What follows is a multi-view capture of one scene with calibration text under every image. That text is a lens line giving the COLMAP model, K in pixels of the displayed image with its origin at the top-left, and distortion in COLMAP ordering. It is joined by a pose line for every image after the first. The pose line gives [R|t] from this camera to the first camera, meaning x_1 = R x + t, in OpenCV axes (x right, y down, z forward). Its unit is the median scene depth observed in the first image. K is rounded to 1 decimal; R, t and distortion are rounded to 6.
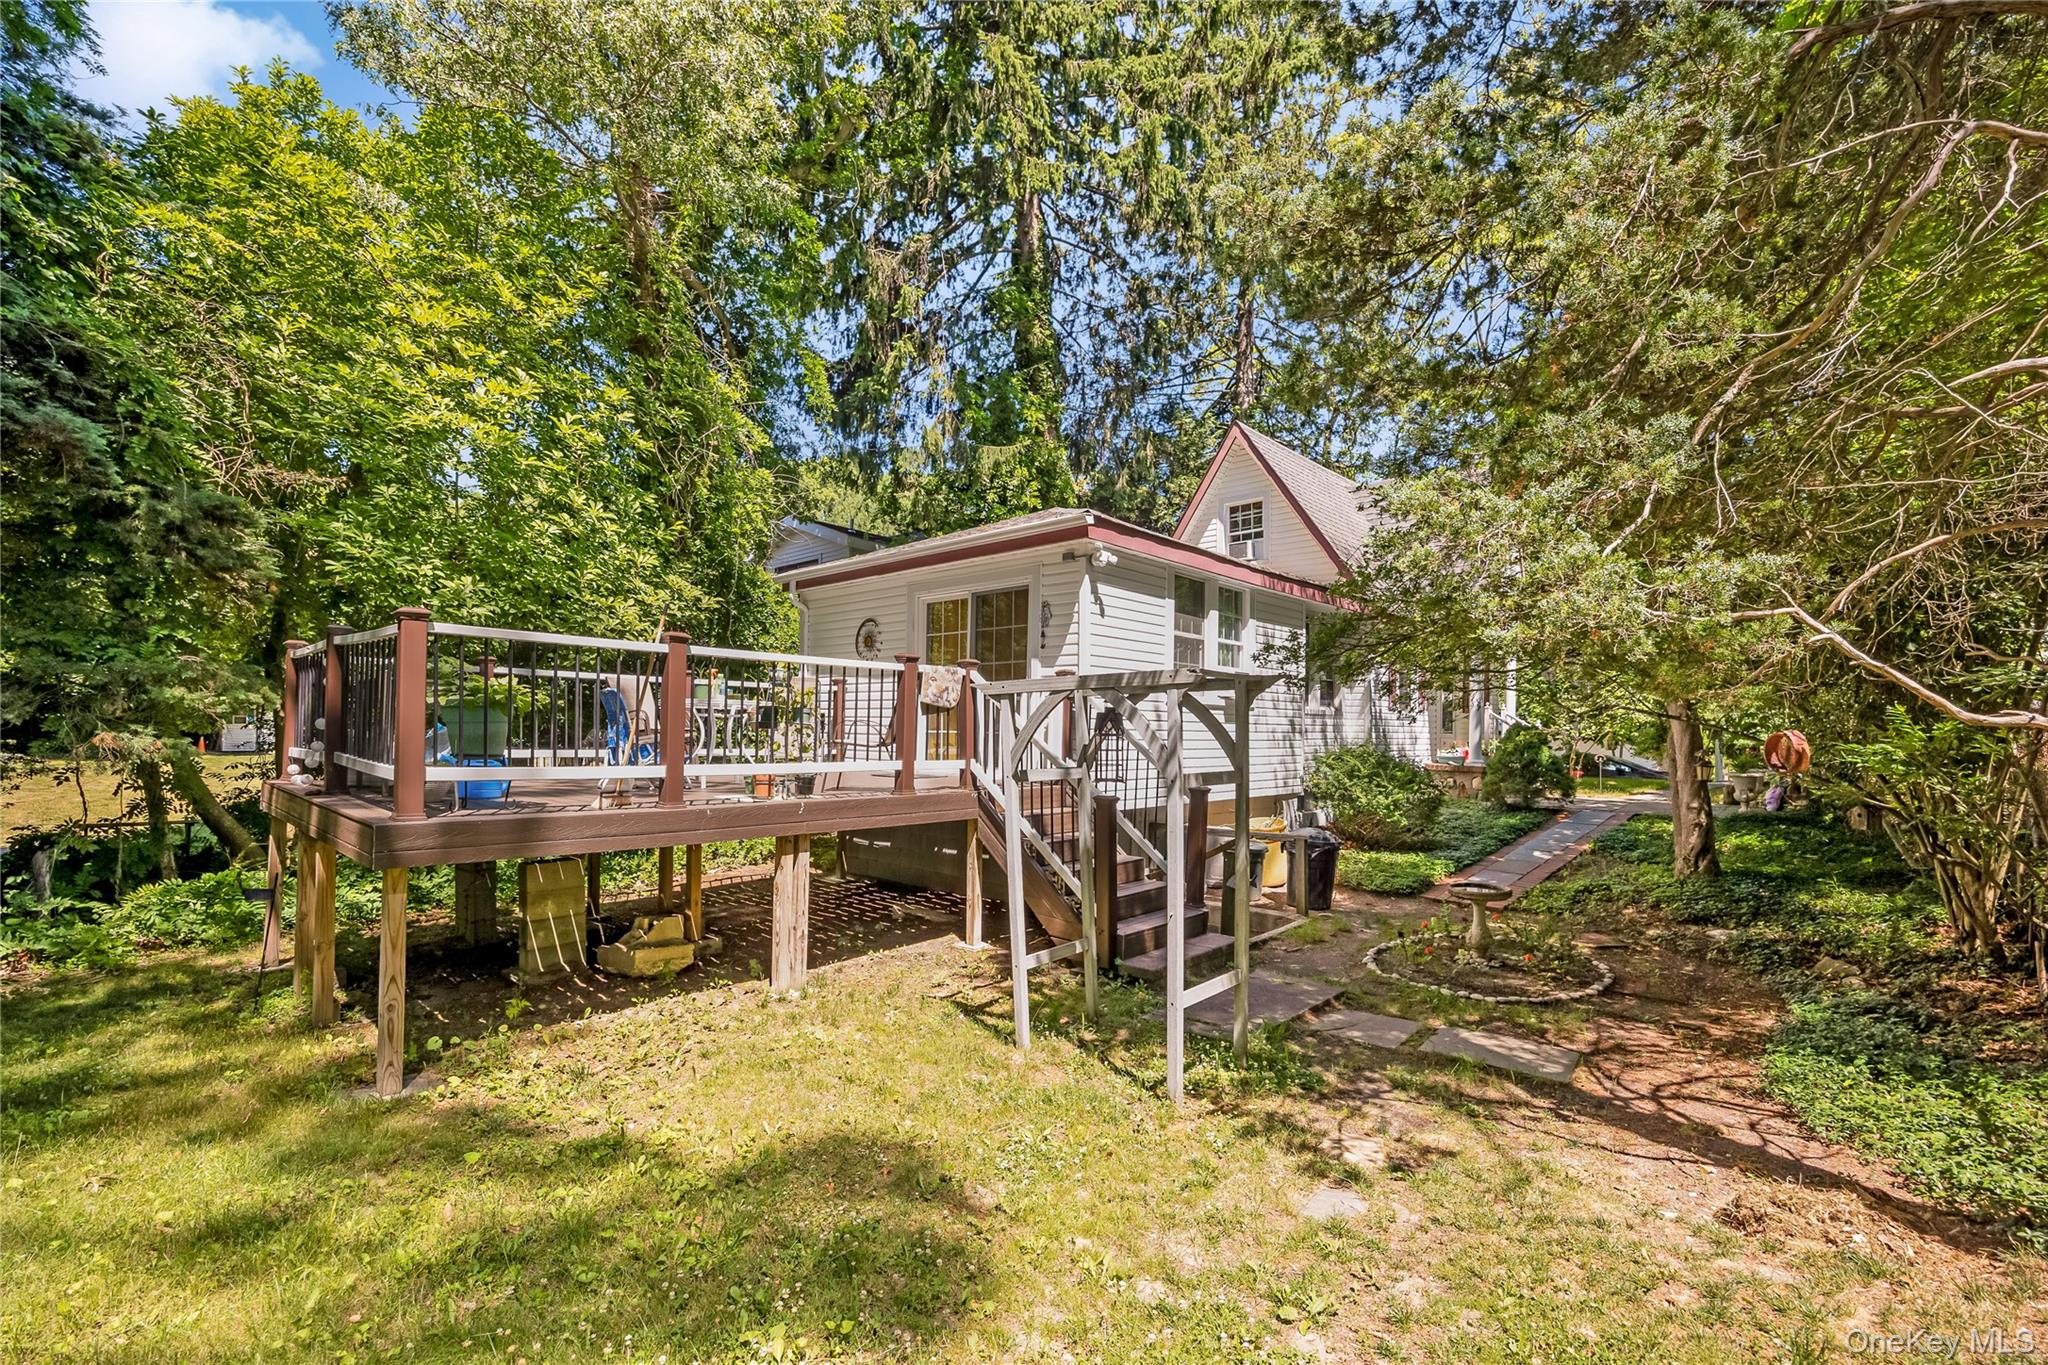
lens RADIAL K [[872.6, 0, 1032.1], [0, 872.6, 728.9], [0, 0, 1]] dist [-0.000515, -0.000057]
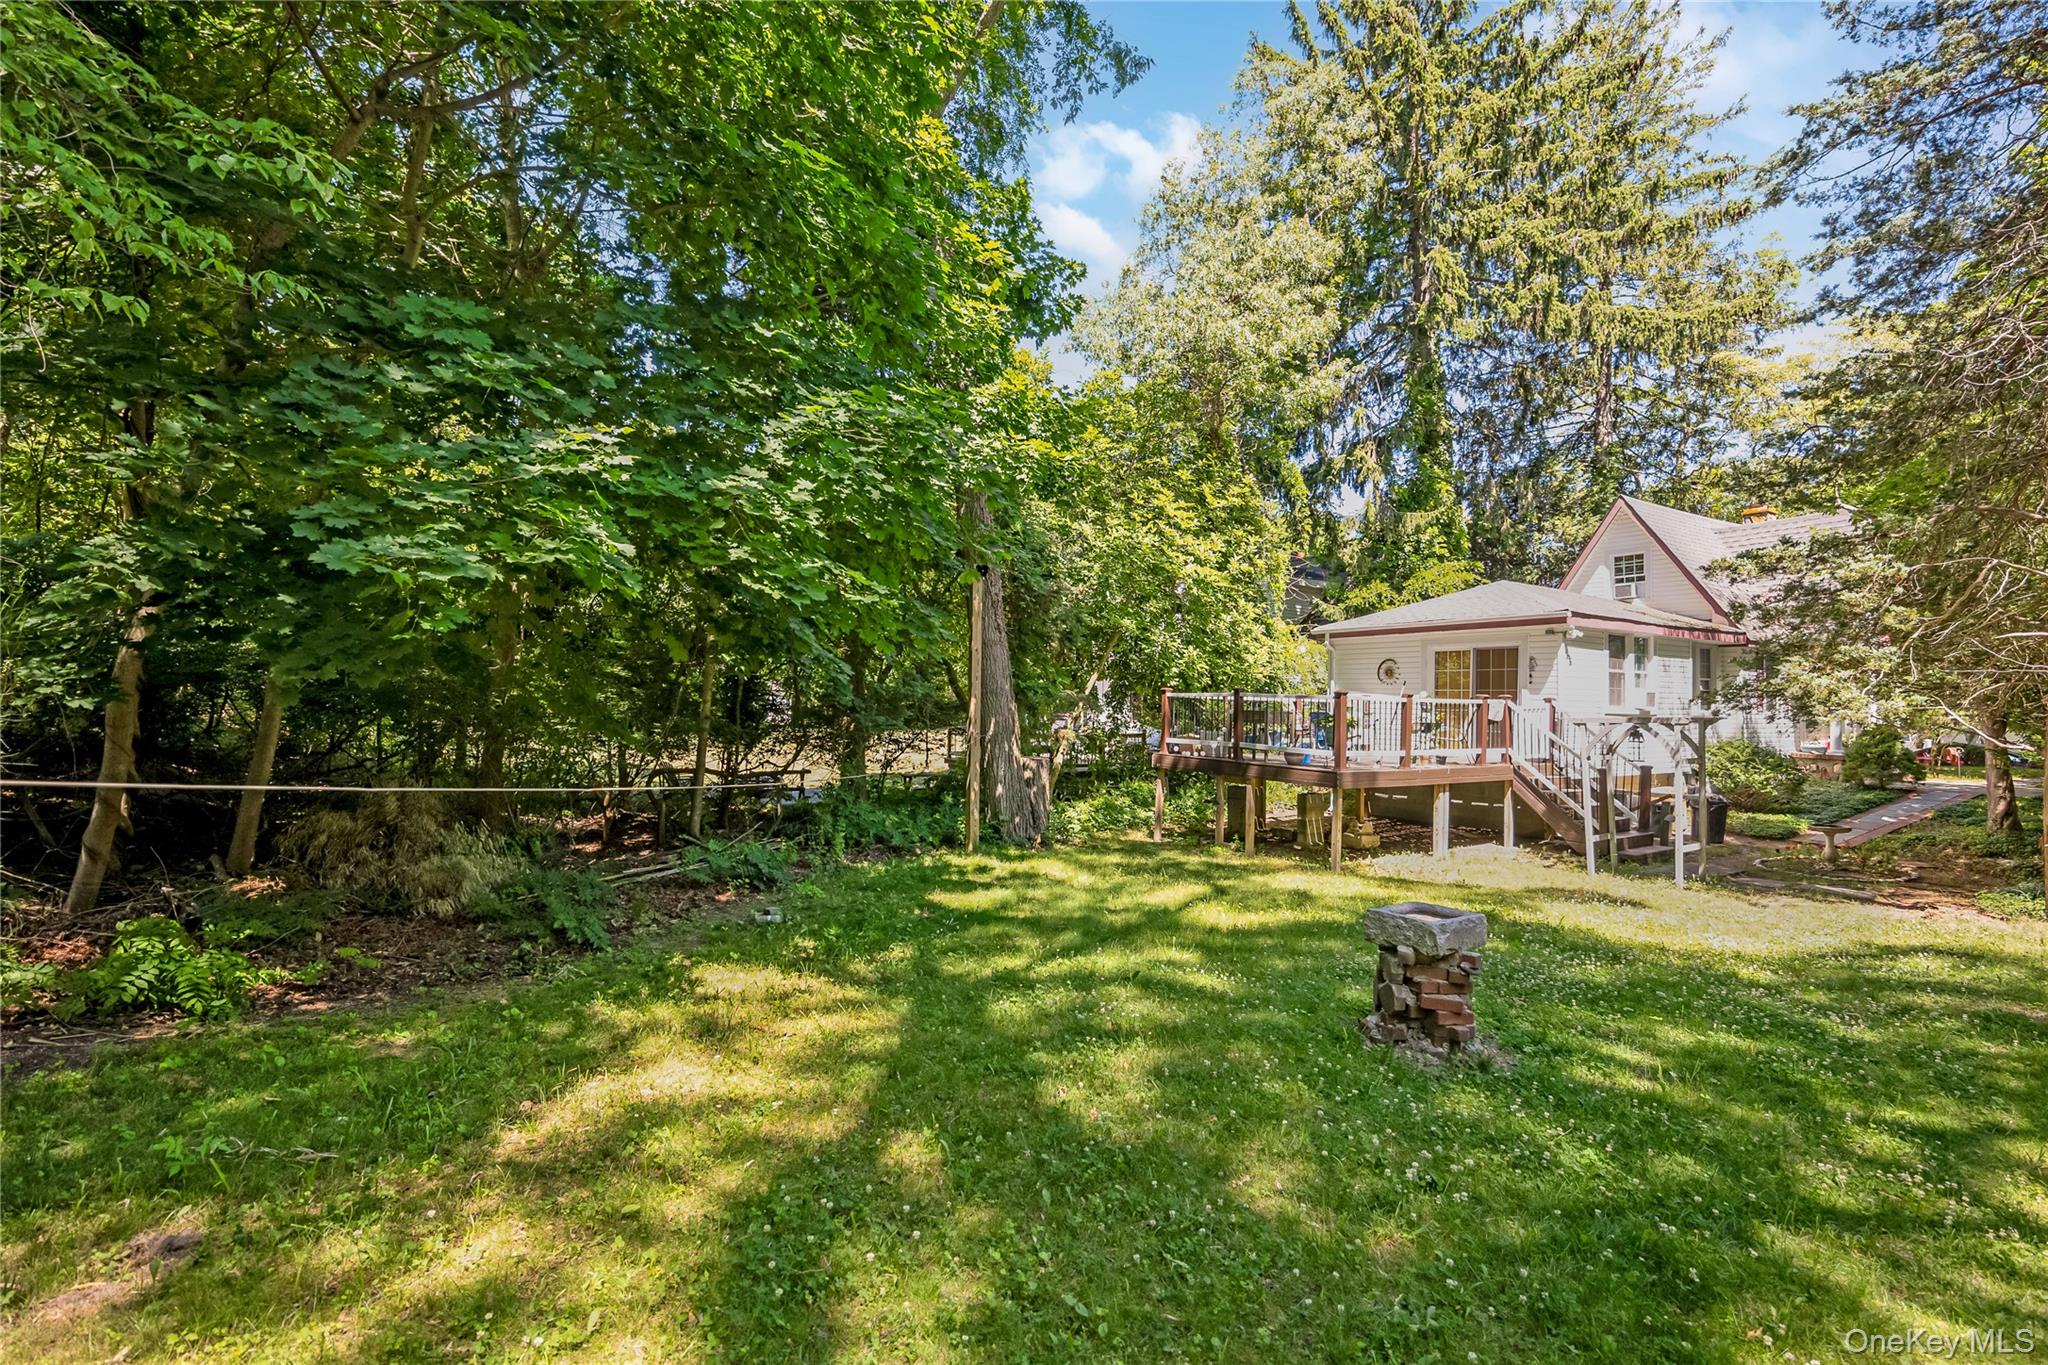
lens RADIAL K [[944.7, 0, 1023.5], [0, 944.7, 683.8], [0, 0, 1]] dist [0.002375, 0.000003]
pose [[0.968218, -0.002654, -0.250094, -0.397582], [-0.002310, 0.999806, -0.019552, -0.043076], [0.250098, 0.019509, 0.968024, -0.857992]]
